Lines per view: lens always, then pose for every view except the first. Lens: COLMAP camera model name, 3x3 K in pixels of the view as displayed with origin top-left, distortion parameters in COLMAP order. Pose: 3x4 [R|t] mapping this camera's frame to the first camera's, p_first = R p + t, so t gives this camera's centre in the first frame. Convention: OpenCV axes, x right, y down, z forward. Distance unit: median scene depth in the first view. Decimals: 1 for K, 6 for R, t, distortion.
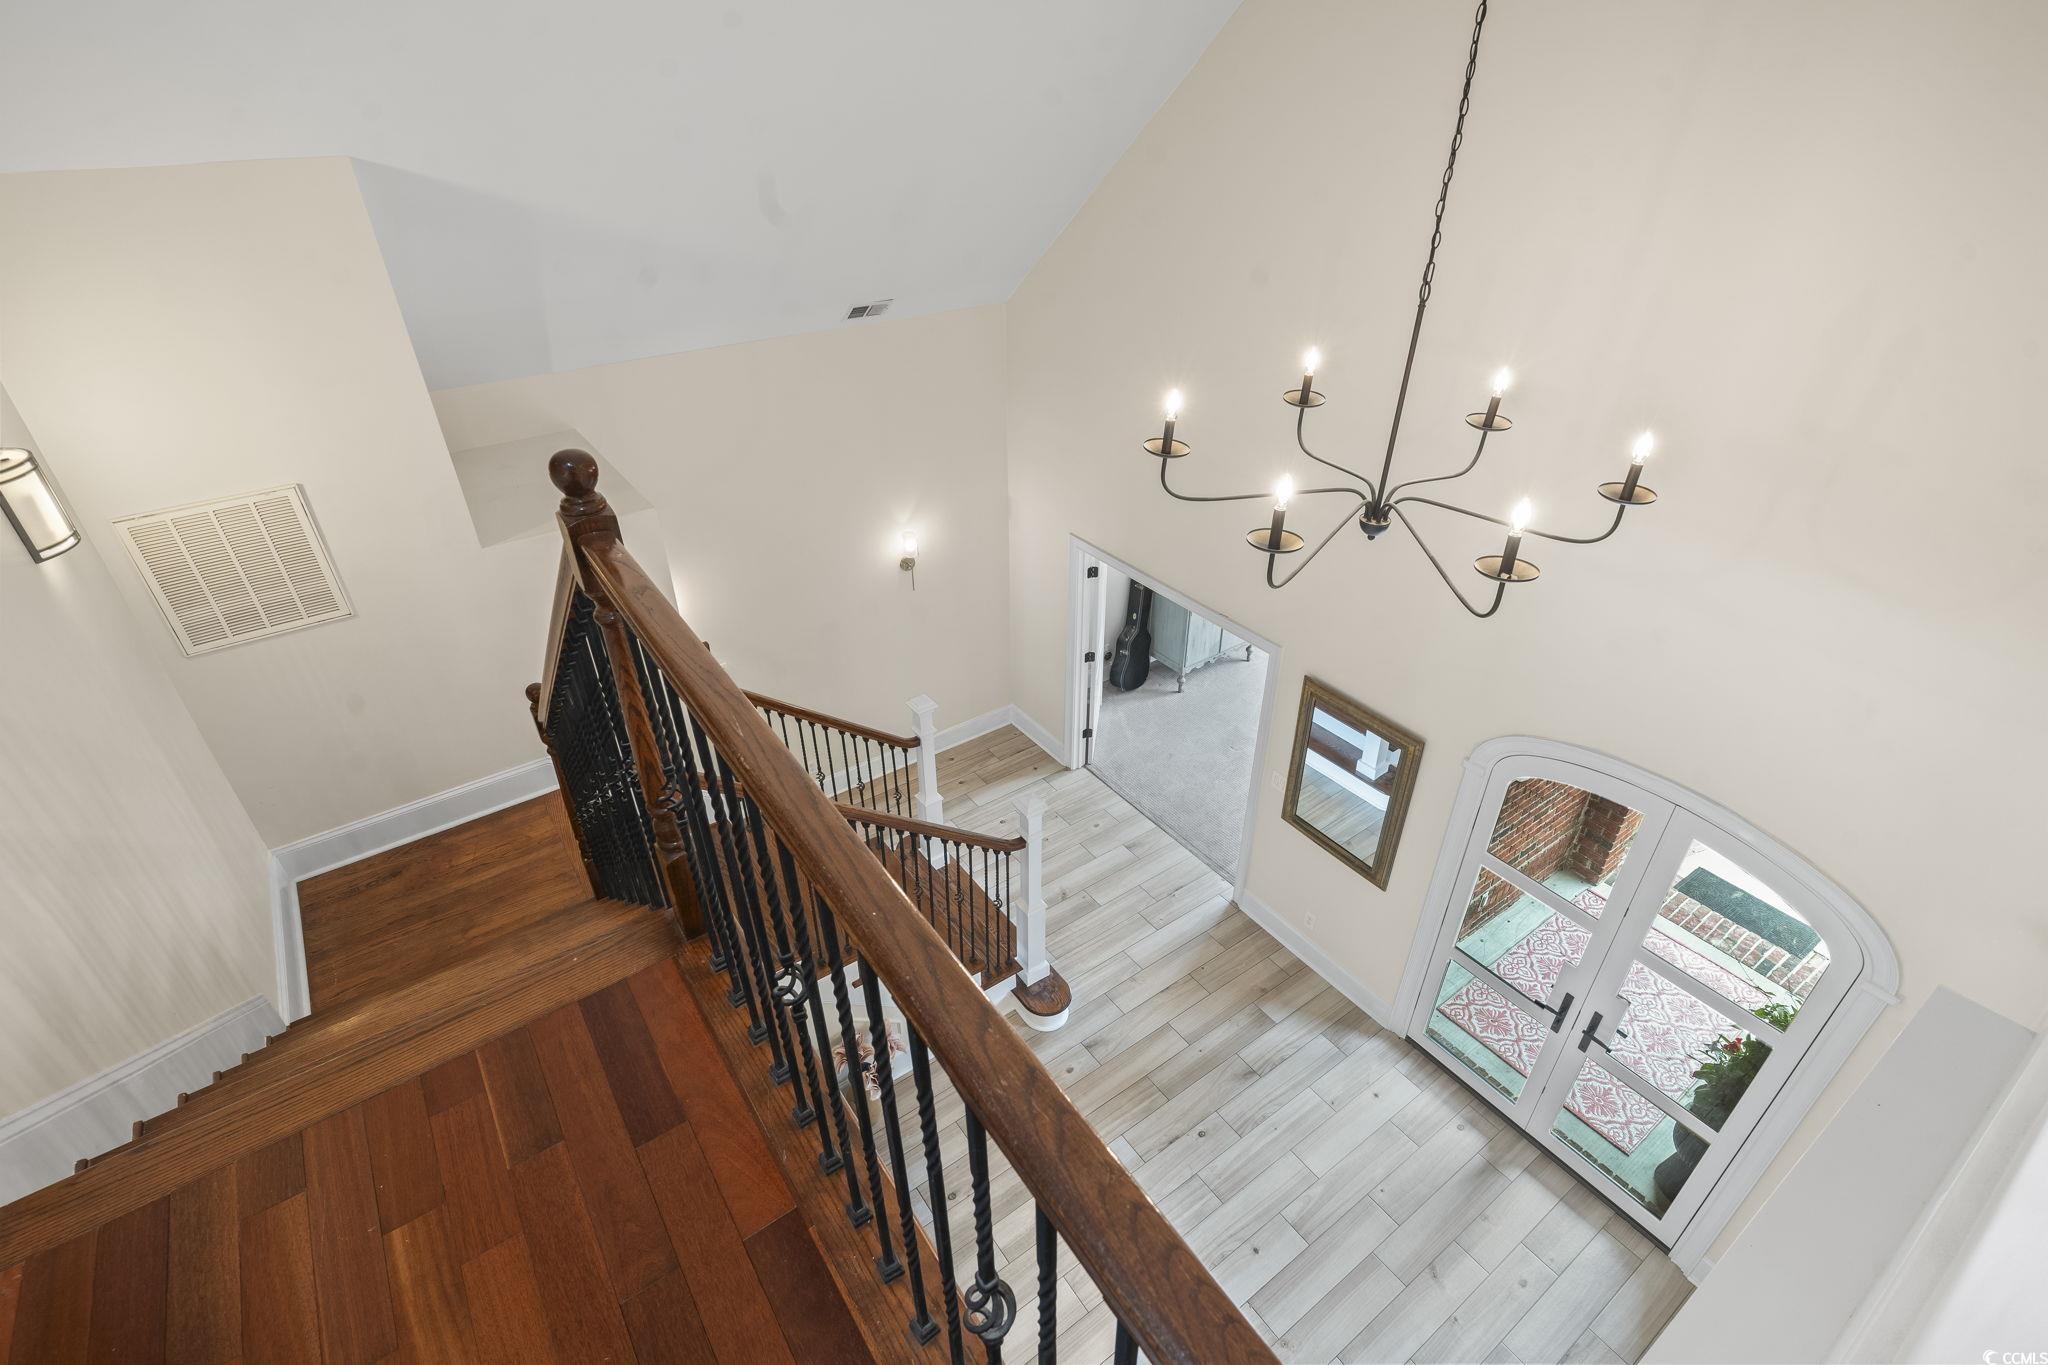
lens RADIAL K [[963.6, 0, 1021.0], [0, 963.6, 684.3], [0, 0, 1]] dist [-0.001911, -0.000056]
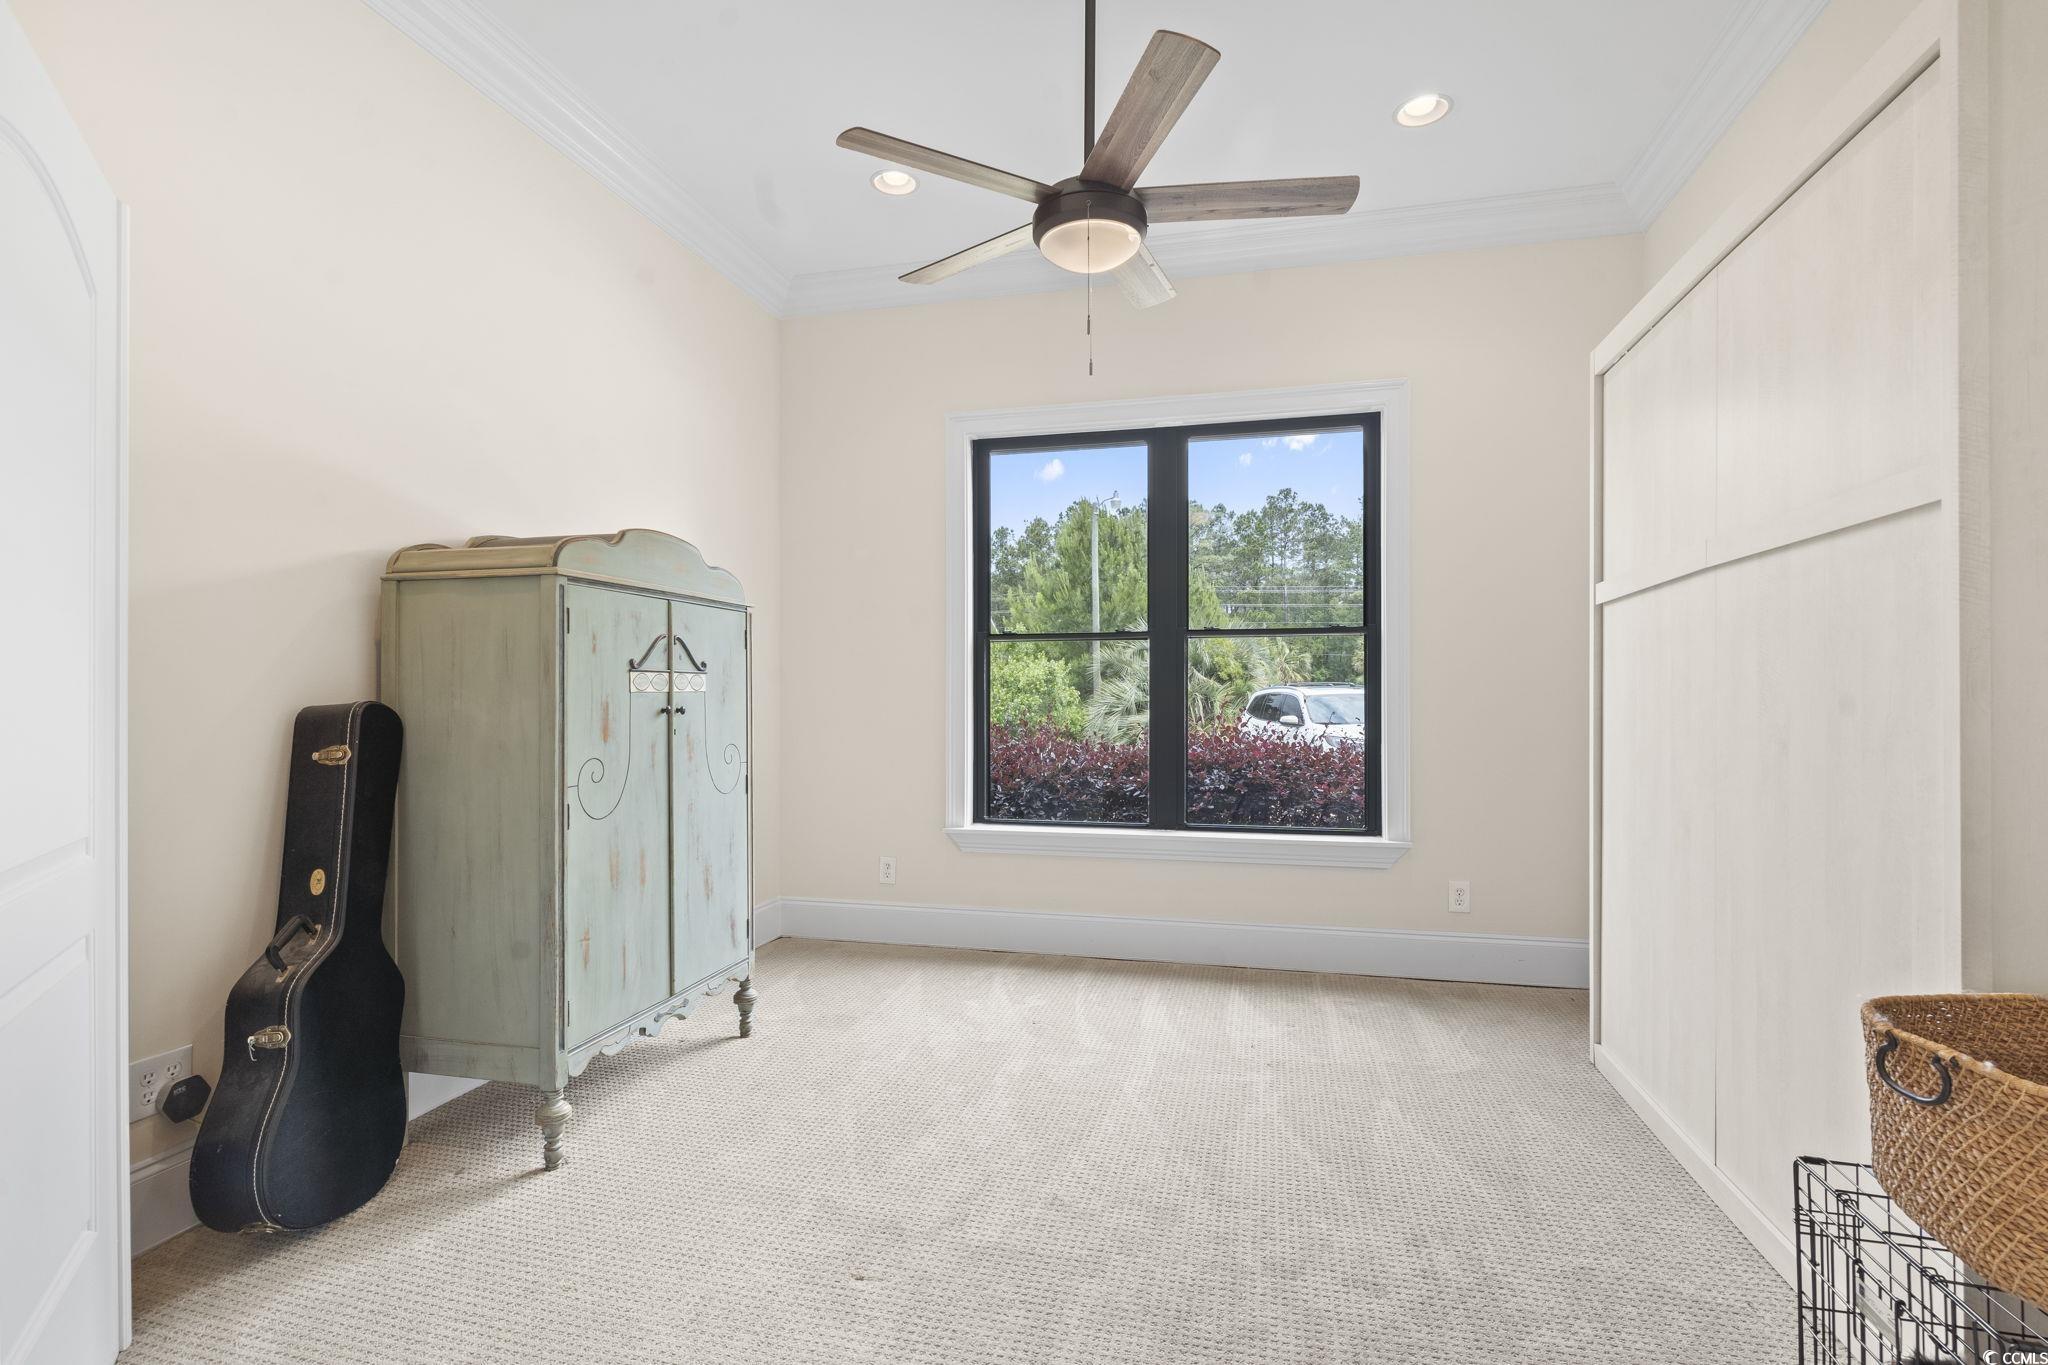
lens RADIAL K [[963.6, 0, 1020.6], [0, 963.6, 688.9], [0, 0, 1]] dist [-0.001911, -0.000056]
pose [[0.760207, 0.004749, 0.649663, 0.093198], [0.354376, 0.835083, -0.420779, 0.055338], [-0.544521, 0.550104, 0.633153, 0.710105]]
